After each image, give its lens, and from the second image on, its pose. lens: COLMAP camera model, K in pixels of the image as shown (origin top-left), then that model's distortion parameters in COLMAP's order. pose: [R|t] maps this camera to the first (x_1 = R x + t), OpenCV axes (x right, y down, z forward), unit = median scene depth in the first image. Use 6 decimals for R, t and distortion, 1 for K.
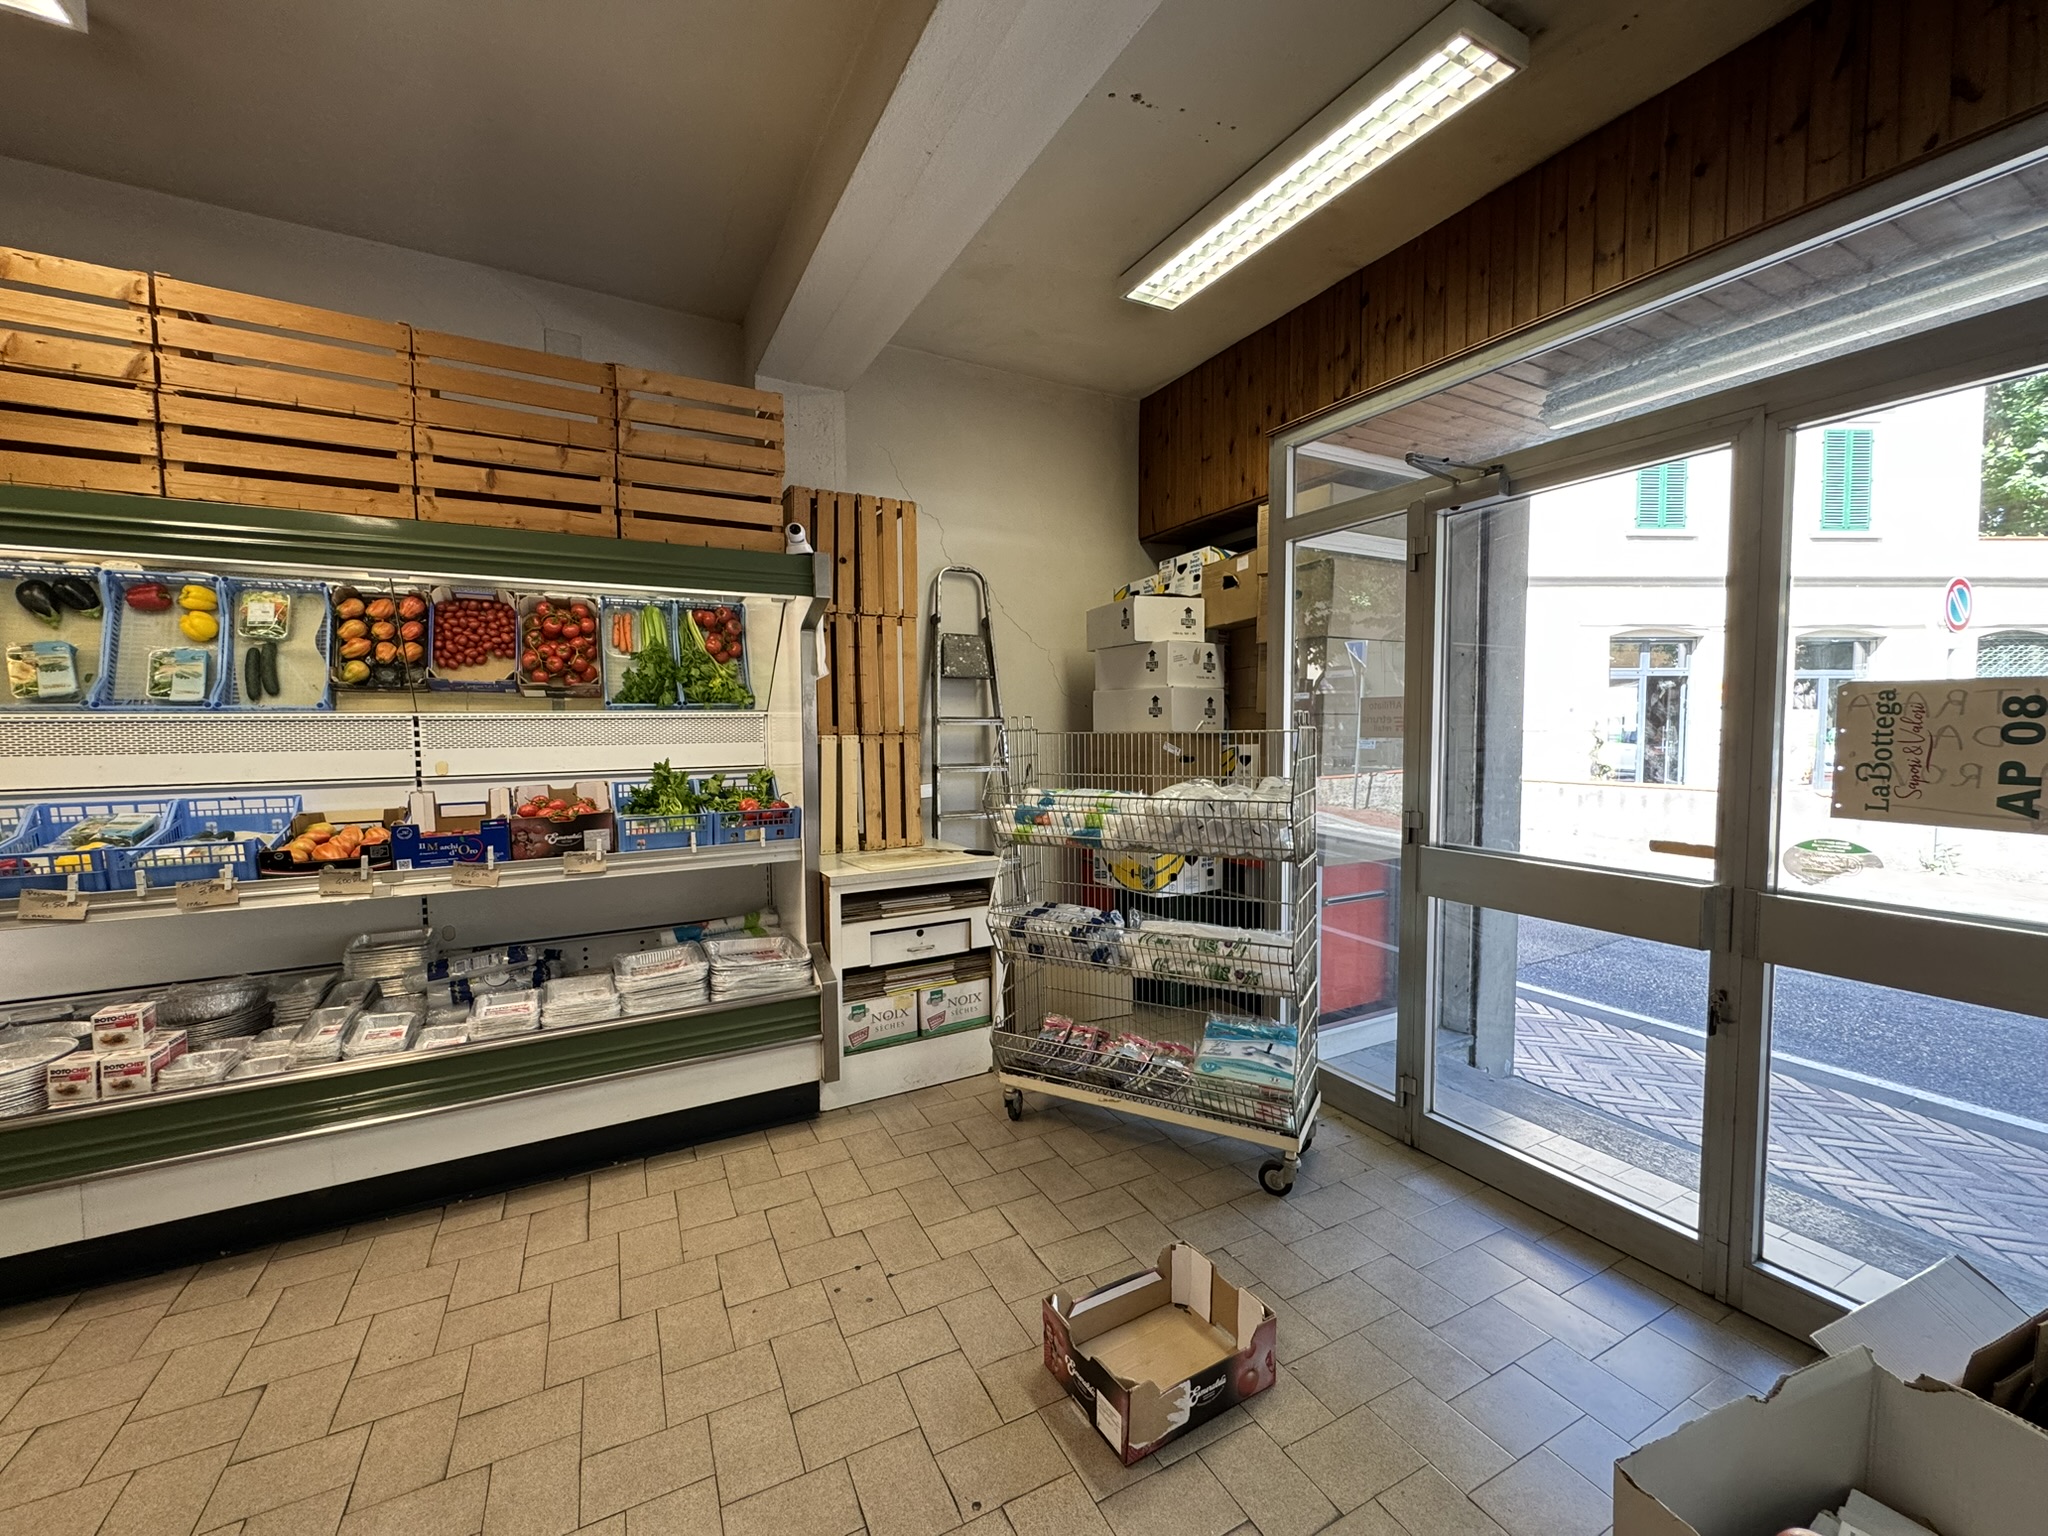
lens RADIAL K [[816.4, 0, 1022.4], [0, 816.4, 766.4], [0, 0, 1]] dist [-0.003740, 0.000482]
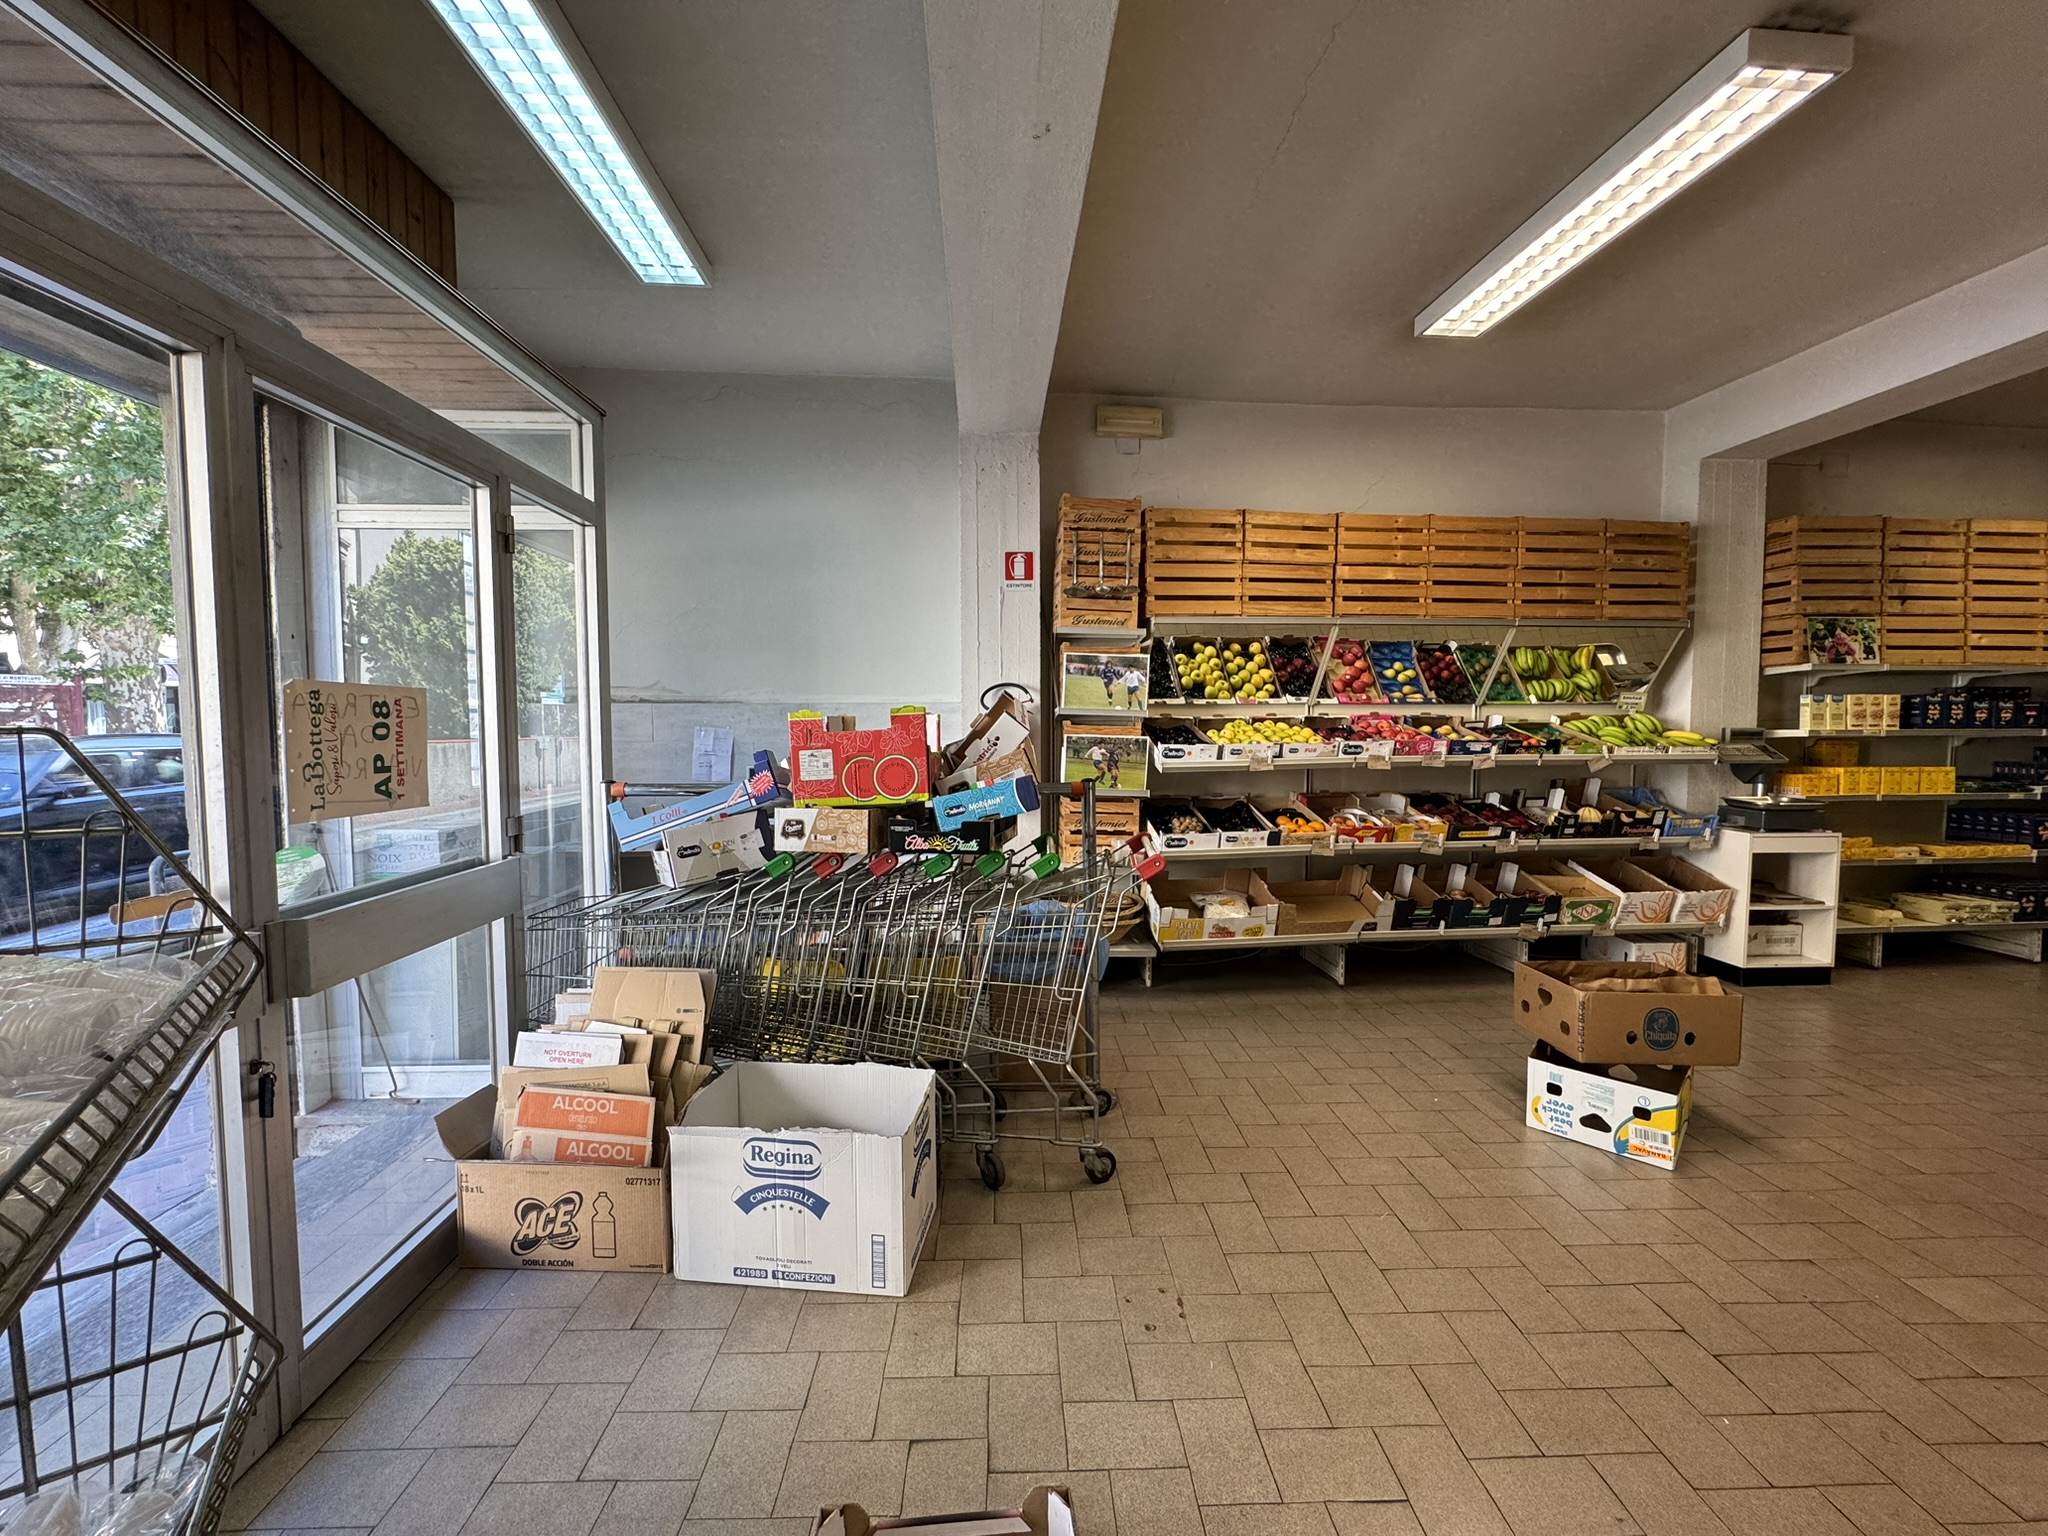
lens RADIAL K [[816.4, 0, 1020.8], [0, 816.4, 766.6], [0, 0, 1]] dist [-0.003740, 0.000482]
pose [[-0.899063, -0.017377, 0.437475, -0.108548], [0.029019, 0.994650, 0.099144, -0.046760], [-0.436857, 0.101832, -0.893748, 0.966023]]
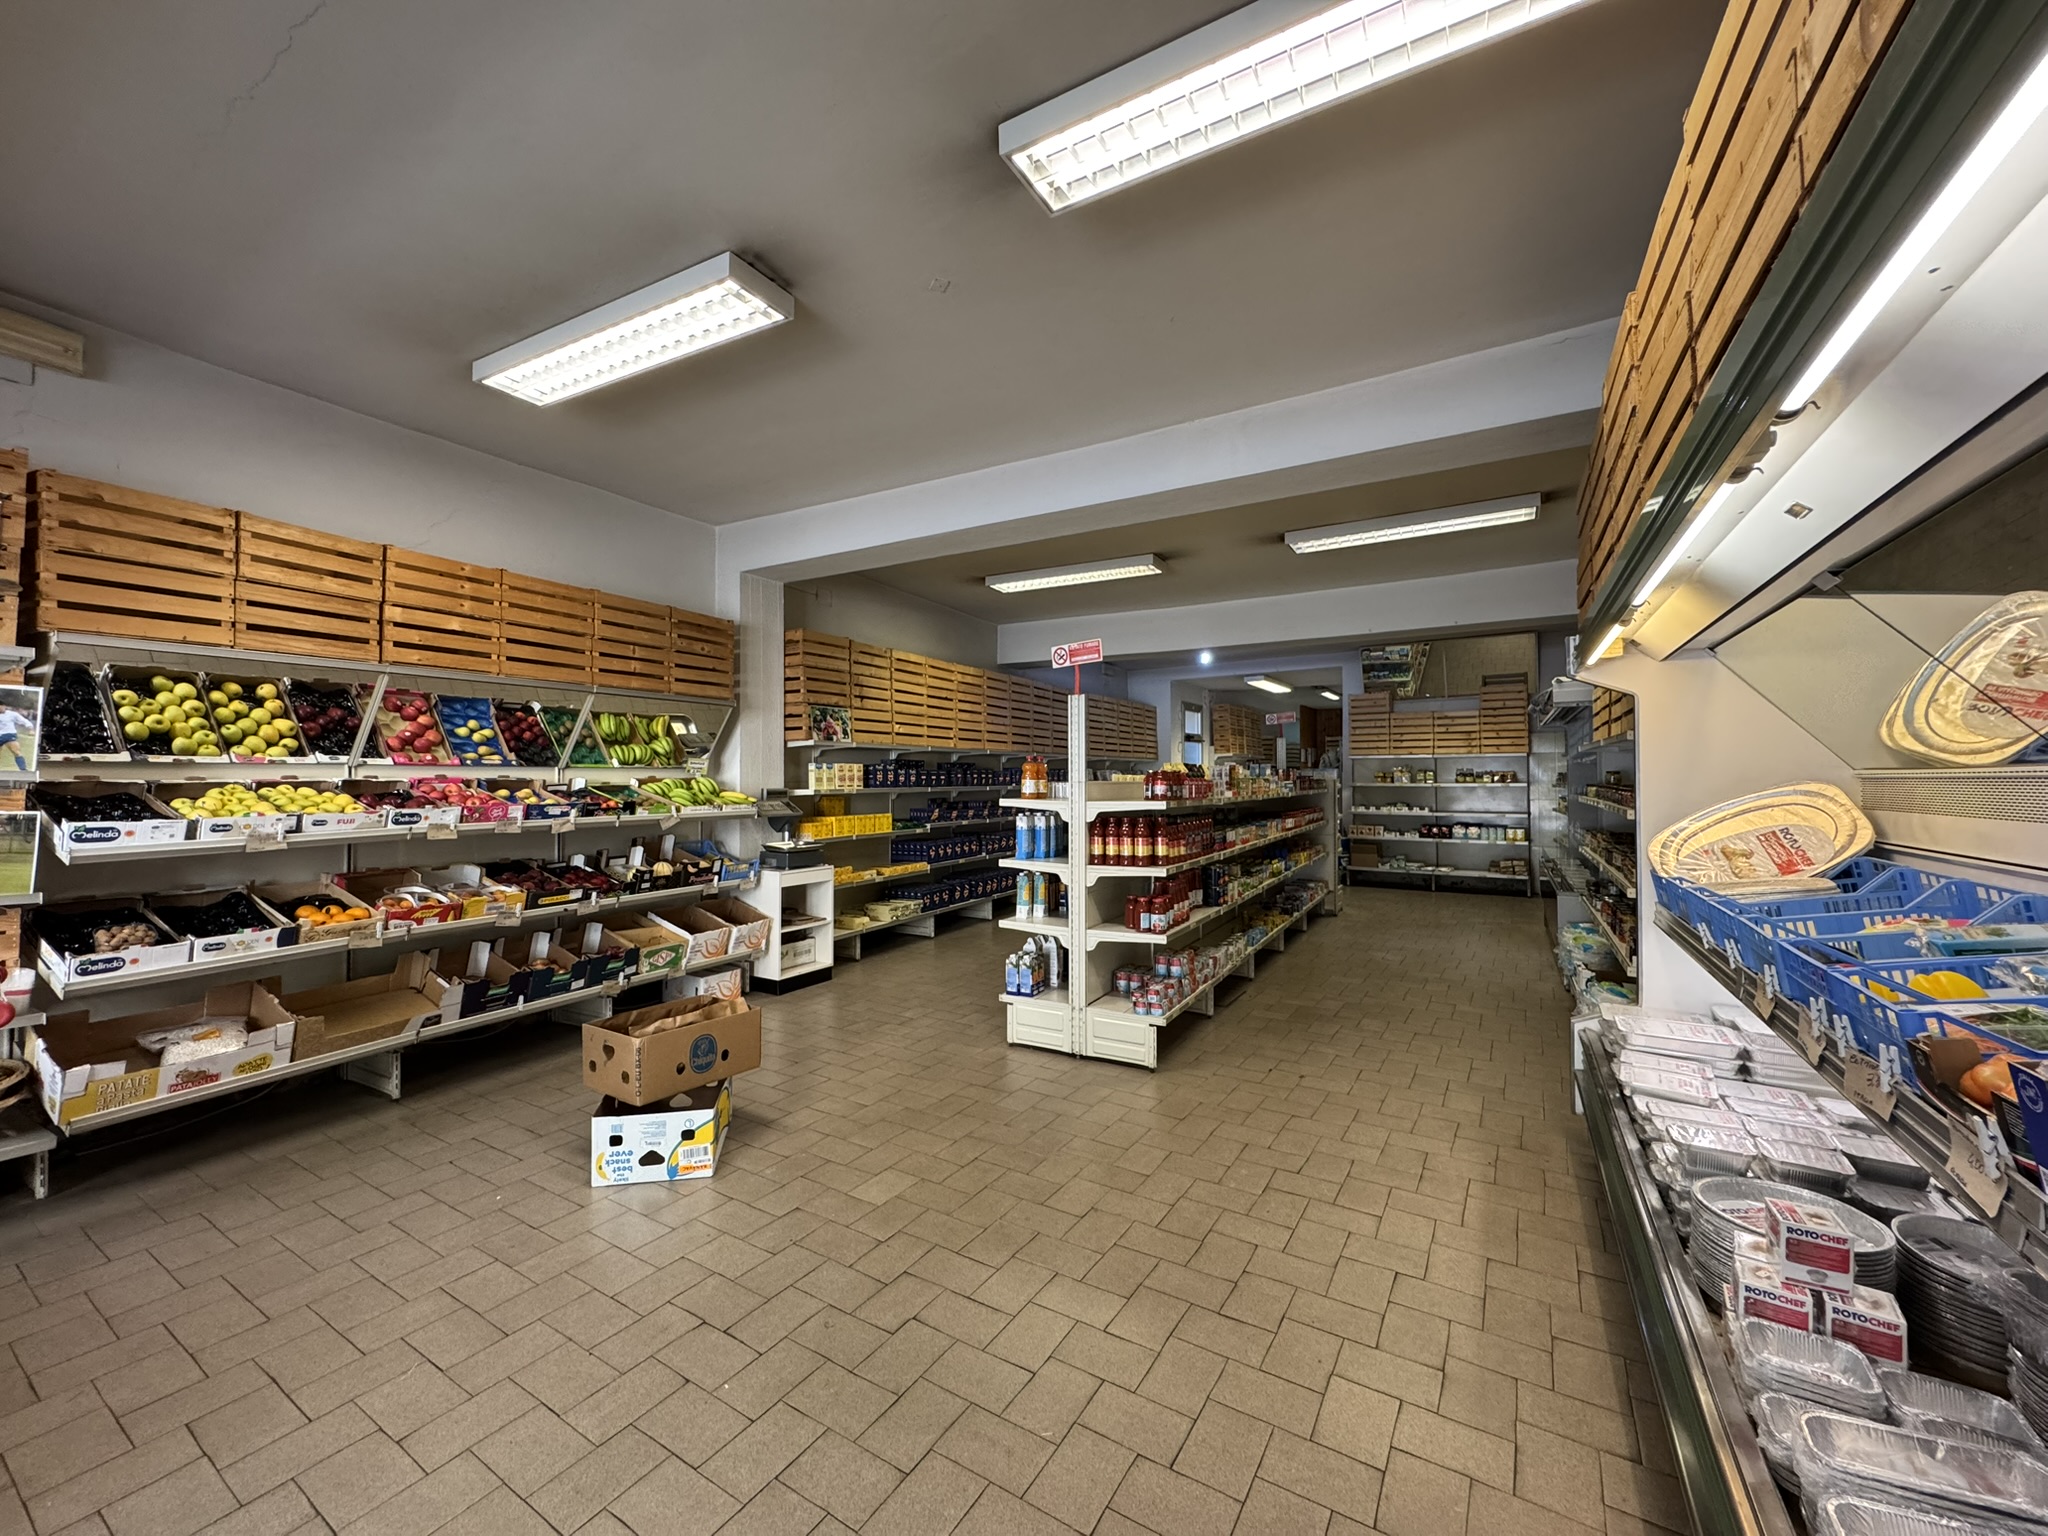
lens RADIAL K [[816.4, 0, 1027.7], [0, 816.4, 767.0], [0, 0, 1]] dist [-0.003740, 0.000482]
pose [[-0.857483, -0.001121, -0.514511, -0.181594], [-0.021430, 0.999208, 0.033538, -0.058052], [0.514066, 0.039784, -0.856827, 0.970652]]
